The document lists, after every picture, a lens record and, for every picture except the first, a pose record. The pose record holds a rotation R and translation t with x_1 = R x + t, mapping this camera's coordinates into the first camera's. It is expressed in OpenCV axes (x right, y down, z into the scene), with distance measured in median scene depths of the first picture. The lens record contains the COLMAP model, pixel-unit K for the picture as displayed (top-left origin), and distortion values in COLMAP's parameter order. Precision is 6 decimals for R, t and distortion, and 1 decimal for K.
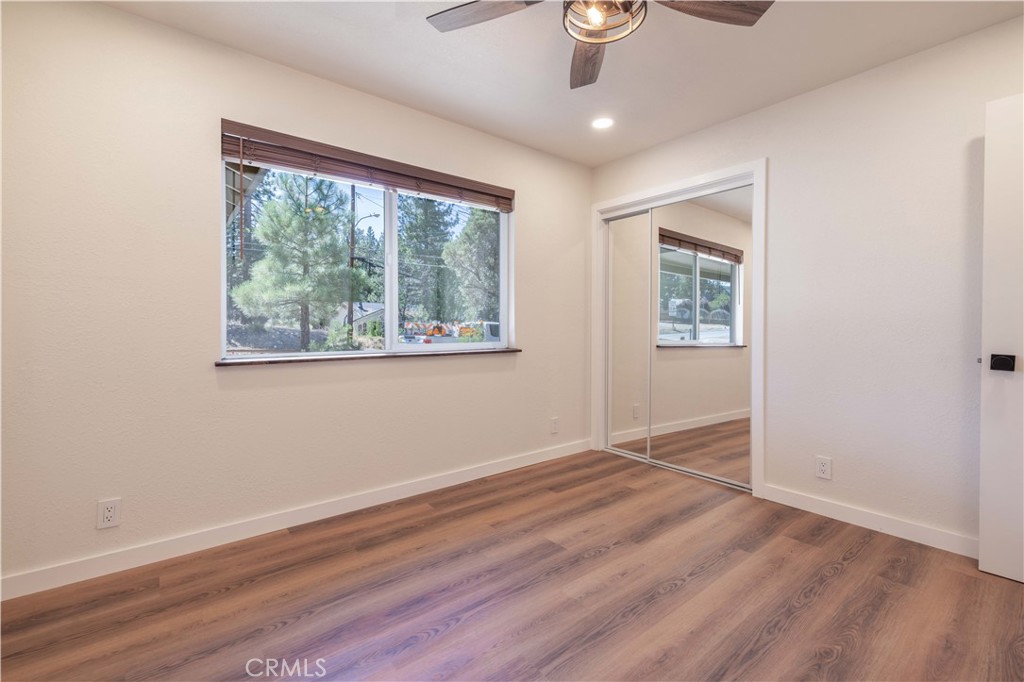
lens RADIAL K [[439.9, 0, 517.3], [0, 439.9, 337.1], [0, 0, 1]] dist [0.001116, -0.000515]
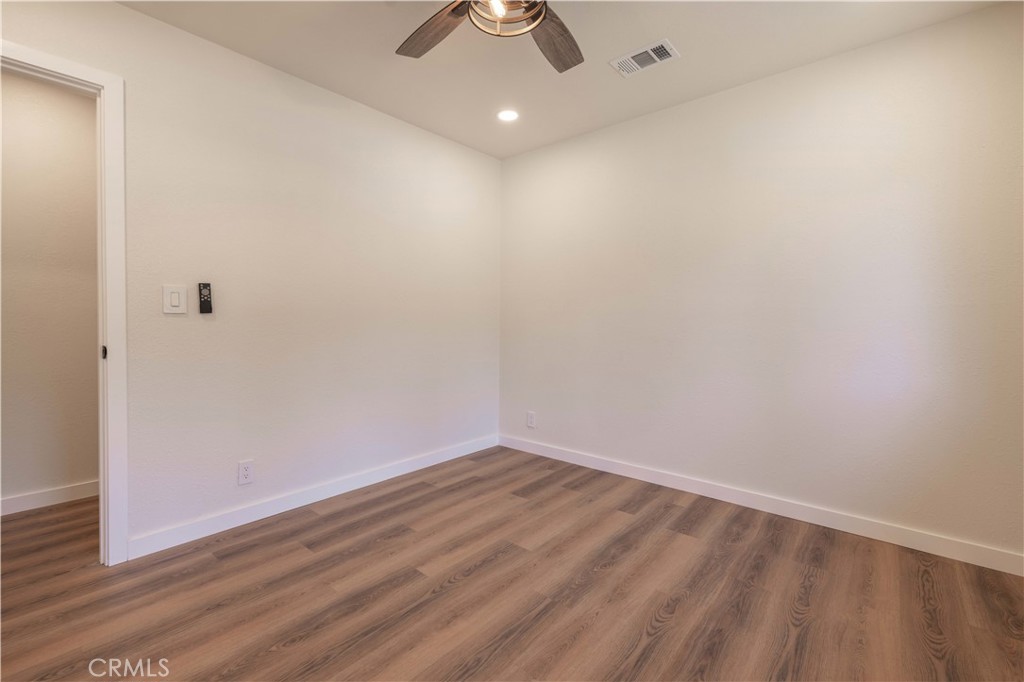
lens RADIAL K [[439.9, 0, 517.3], [0, 439.9, 337.1], [0, 0, 1]] dist [0.001116, -0.000515]
pose [[-0.979568, -0.000997, -0.201112, 0.253146], [-0.011582, 0.998608, 0.051463, -0.043668], [0.200780, 0.052740, -0.978216, 1.357372]]
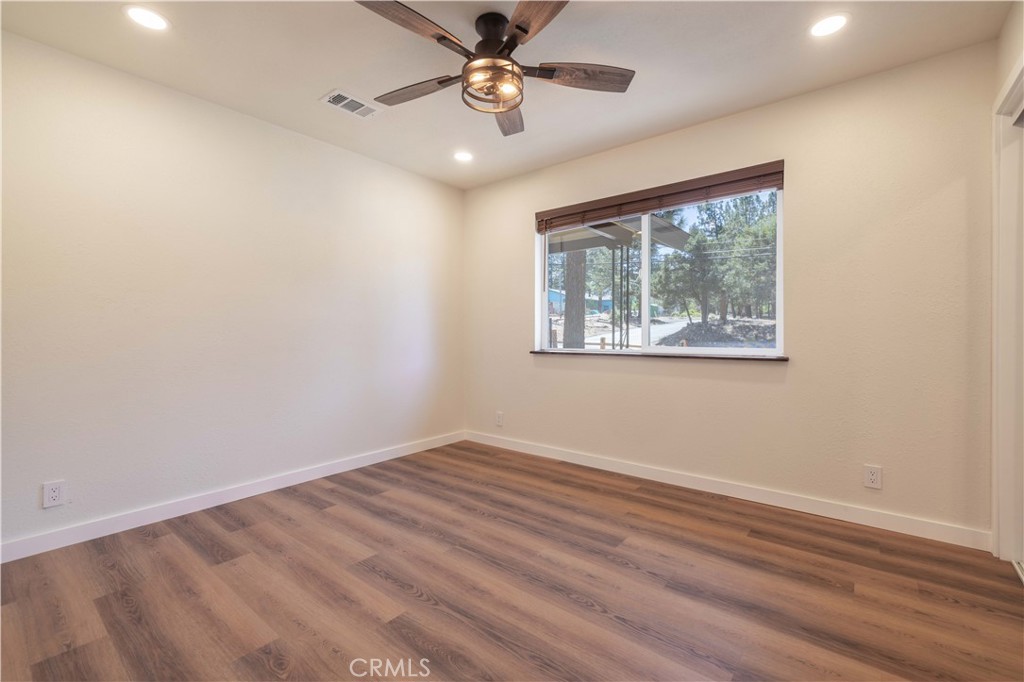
lens RADIAL K [[436.7, 0, 502.1], [0, 436.7, 337.3], [0, 0, 1]] dist [0.002020, 0.000116]
pose [[0.204313, 0.010095, -0.978853, 1.010336], [-0.017455, 0.999825, 0.006668, -0.007697], [0.978750, 0.015723, 0.204454, 0.509360]]
